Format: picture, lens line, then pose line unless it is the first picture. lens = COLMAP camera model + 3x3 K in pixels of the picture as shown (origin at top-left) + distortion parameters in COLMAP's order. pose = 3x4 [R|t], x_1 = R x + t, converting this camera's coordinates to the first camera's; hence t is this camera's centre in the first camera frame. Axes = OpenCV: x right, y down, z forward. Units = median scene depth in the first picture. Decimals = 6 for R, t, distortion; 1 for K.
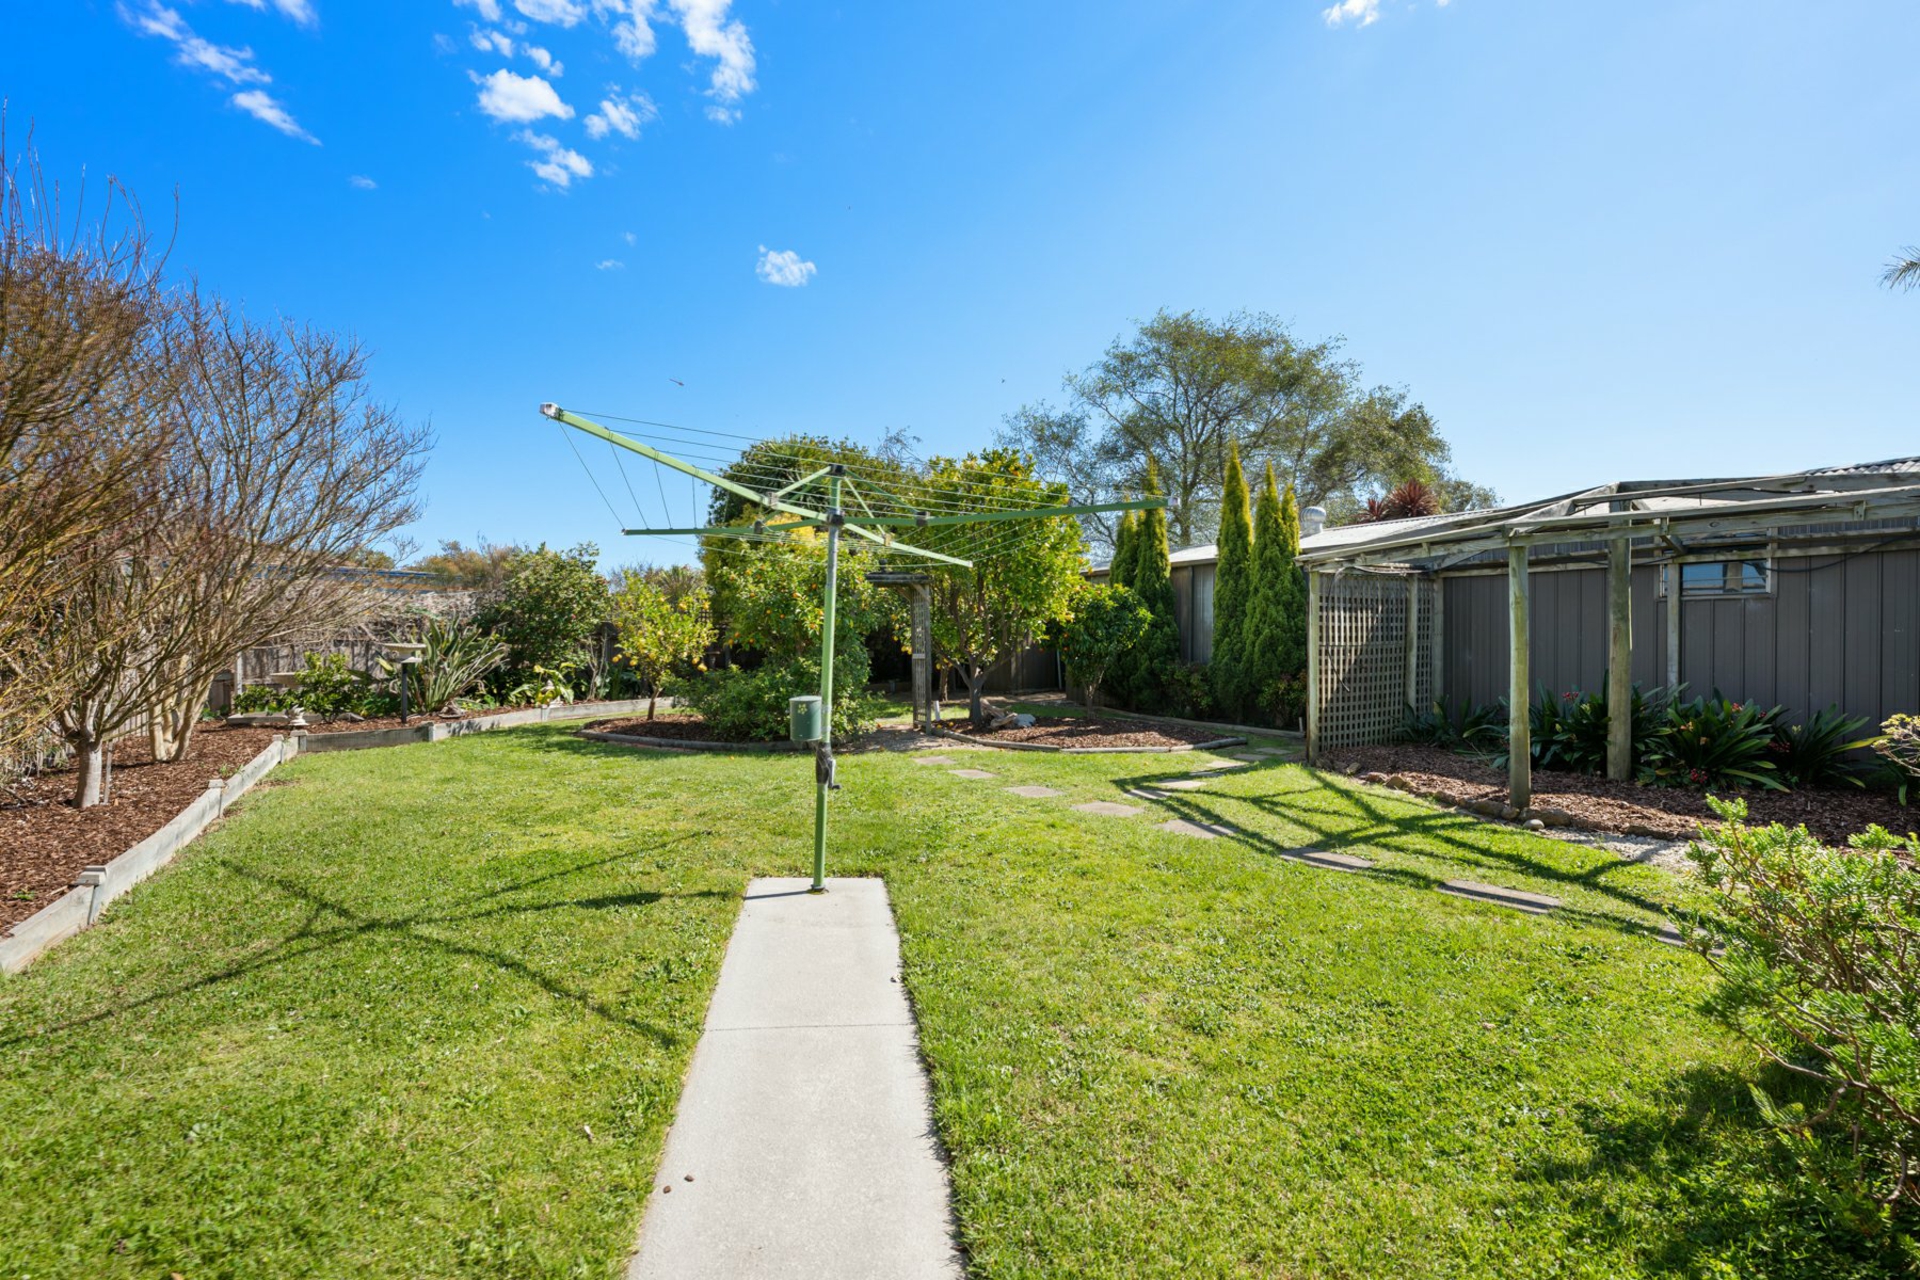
lens RADIAL K [[791.2, 0, 957.8], [0, 791.2, 648.0], [0, 0, 1]] dist [-0.000500, -0.000661]
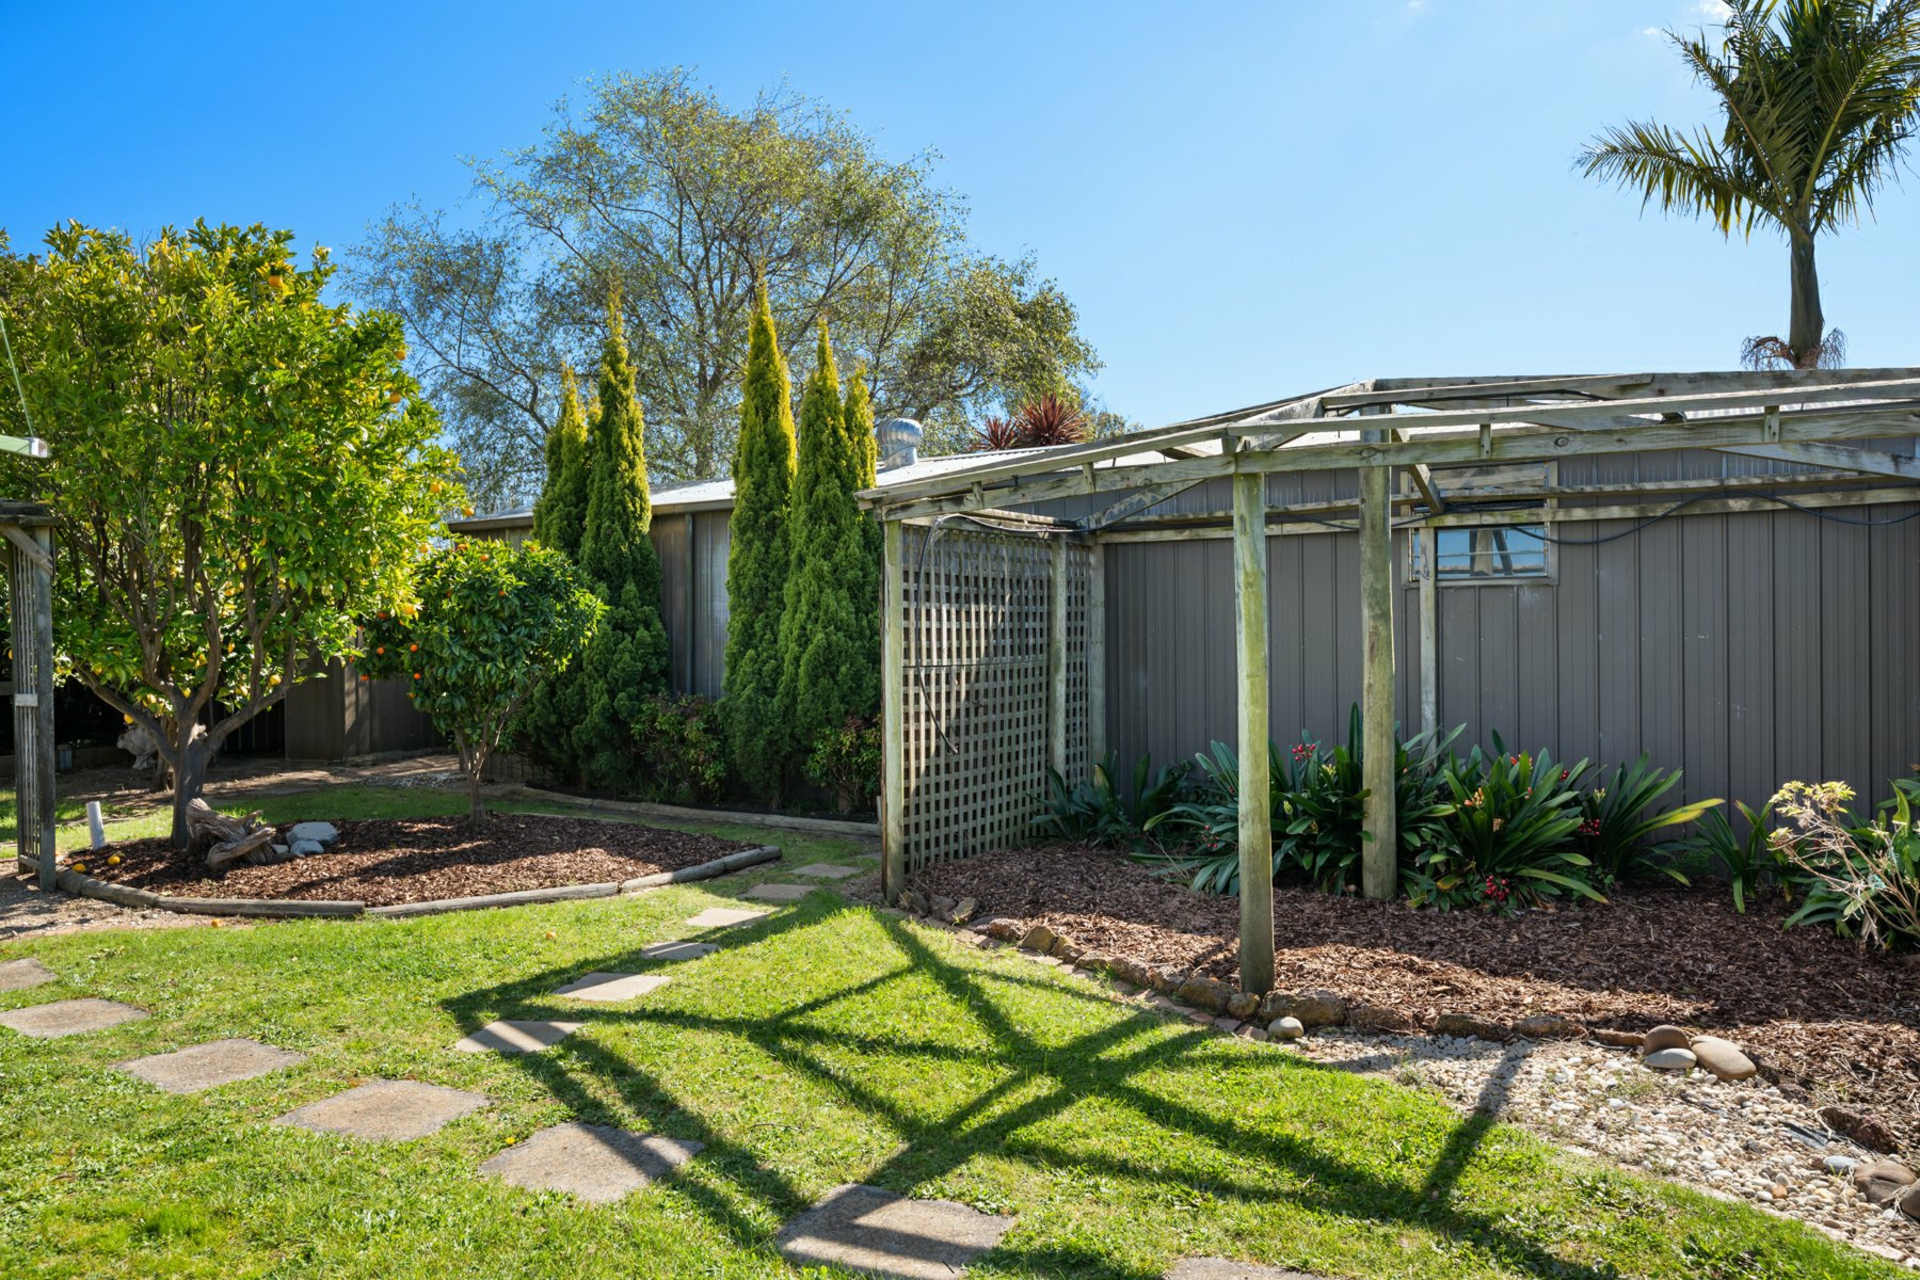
lens RADIAL K [[1261.3, 0, 967.3], [0, 1261.3, 638.9], [0, 0, 1]] dist [-0.001779, -0.000635]
pose [[0.895469, -0.004547, 0.445101, 0.124456], [0.011737, 0.999841, -0.013398, -0.009328], [-0.444969, 0.017222, 0.895380, 0.238659]]
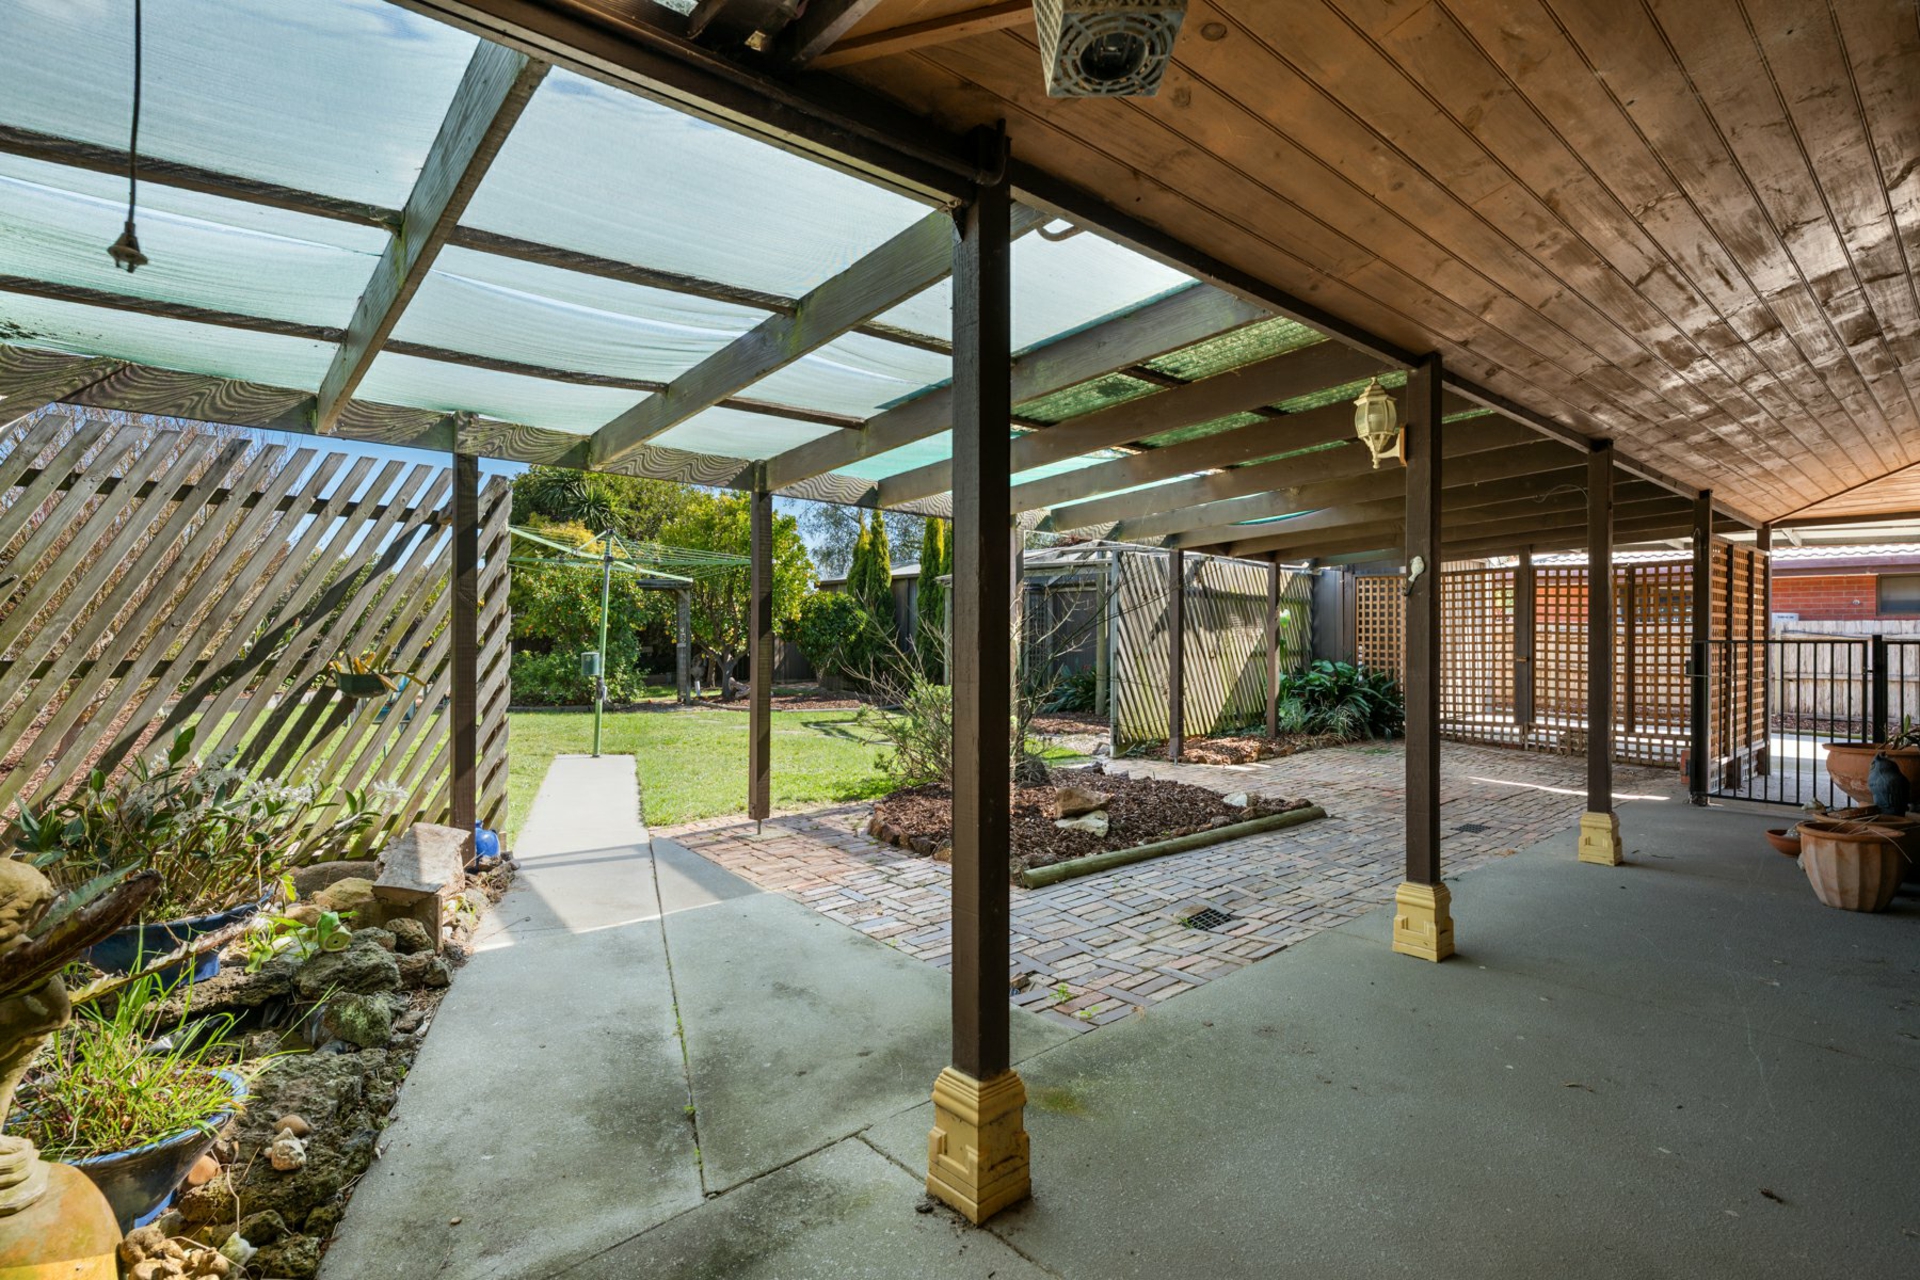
lens RADIAL K [[898.9, 0, 965.9], [0, 898.9, 635.3], [0, 0, 1]] dist [-0.001611, -0.000090]
pose [[0.977335, 0.010710, 0.211429, 0.117062], [-0.006105, 0.999730, -0.022420, 0.030775], [-0.211612, 0.020621, 0.977136, -0.657862]]
